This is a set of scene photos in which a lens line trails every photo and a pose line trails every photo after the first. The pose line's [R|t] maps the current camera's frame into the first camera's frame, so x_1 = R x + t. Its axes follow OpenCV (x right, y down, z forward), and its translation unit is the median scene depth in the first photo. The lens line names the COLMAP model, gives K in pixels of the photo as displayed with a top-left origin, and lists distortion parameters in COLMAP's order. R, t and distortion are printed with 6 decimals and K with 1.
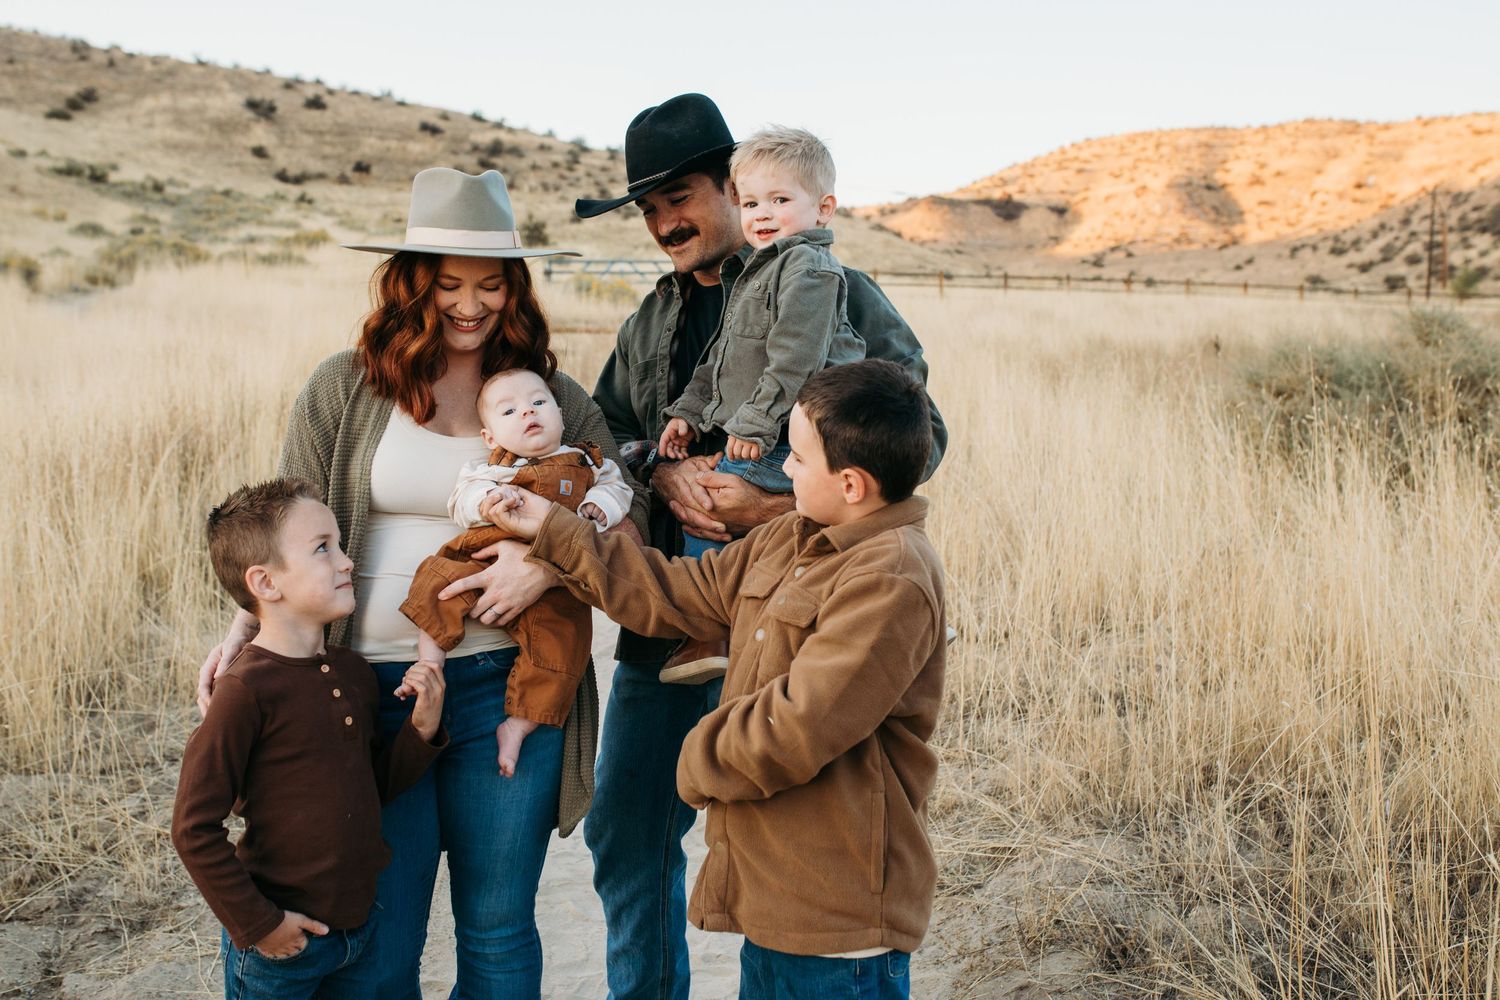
lens RADIAL K [[1585.1, 0, 697.2], [0, 1585.1, 535.2], [0, 0, 1]] dist [-0.036850, 0.000000]
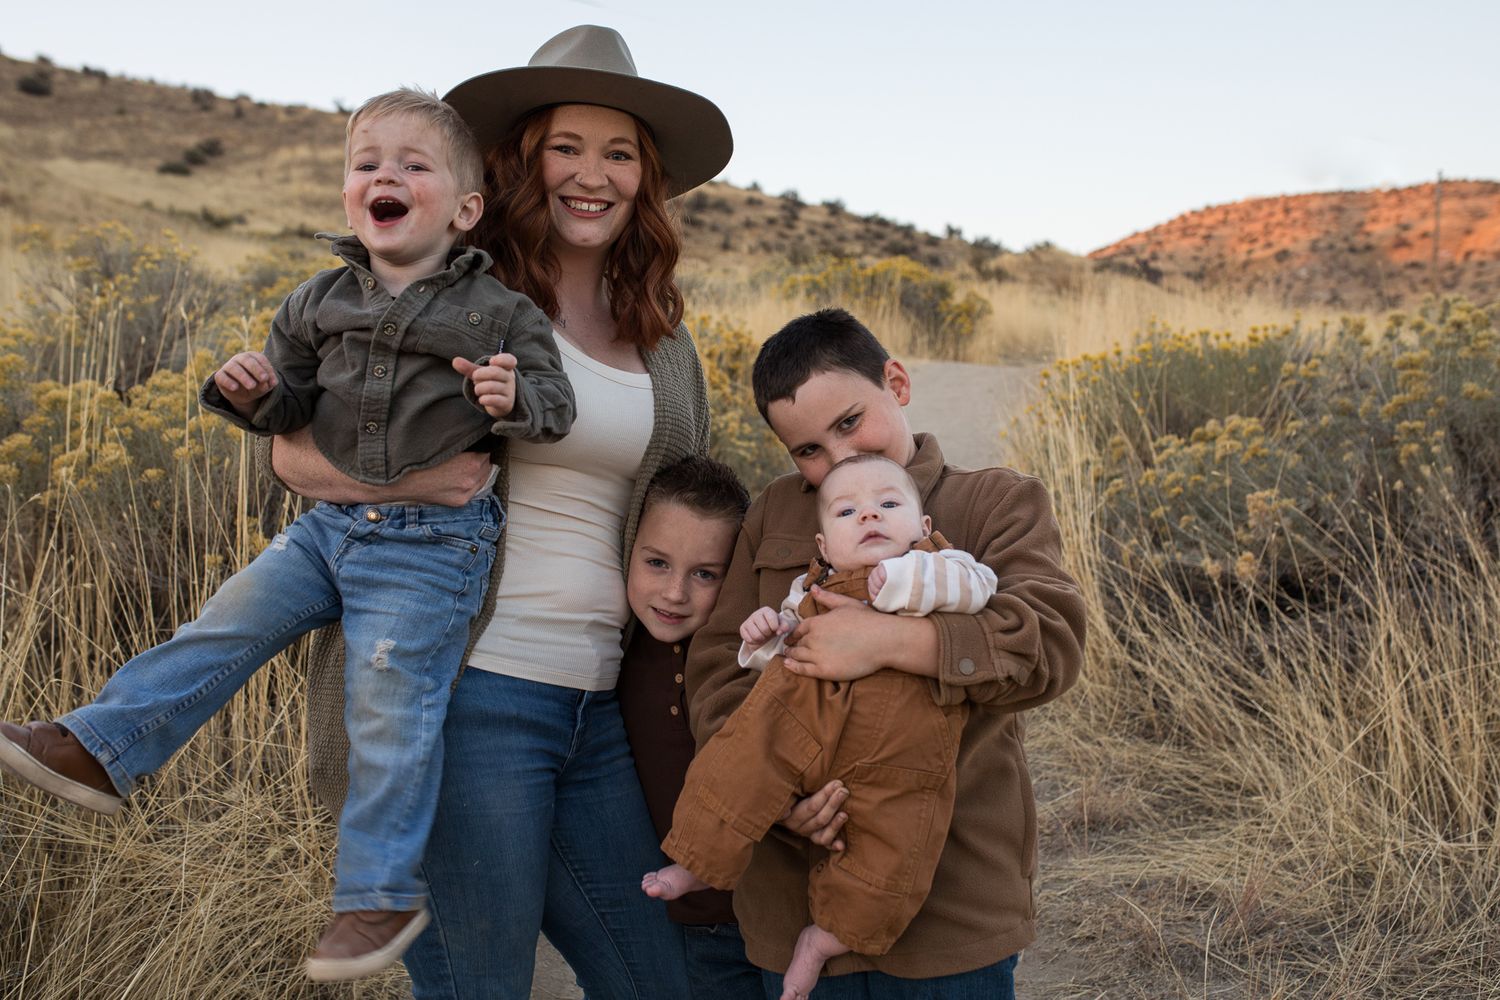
lens RADIAL K [[1585.1, 0, 758.5], [0, 1585.1, 434.5], [0, 0, 1]] dist [-0.036850, 0.000000]
pose [[0.999529, -0.014494, -0.027067, -0.073424], [0.011464, 0.993984, -0.108925, -0.032878], [0.028483, 0.108563, 0.993681, 0.185372]]
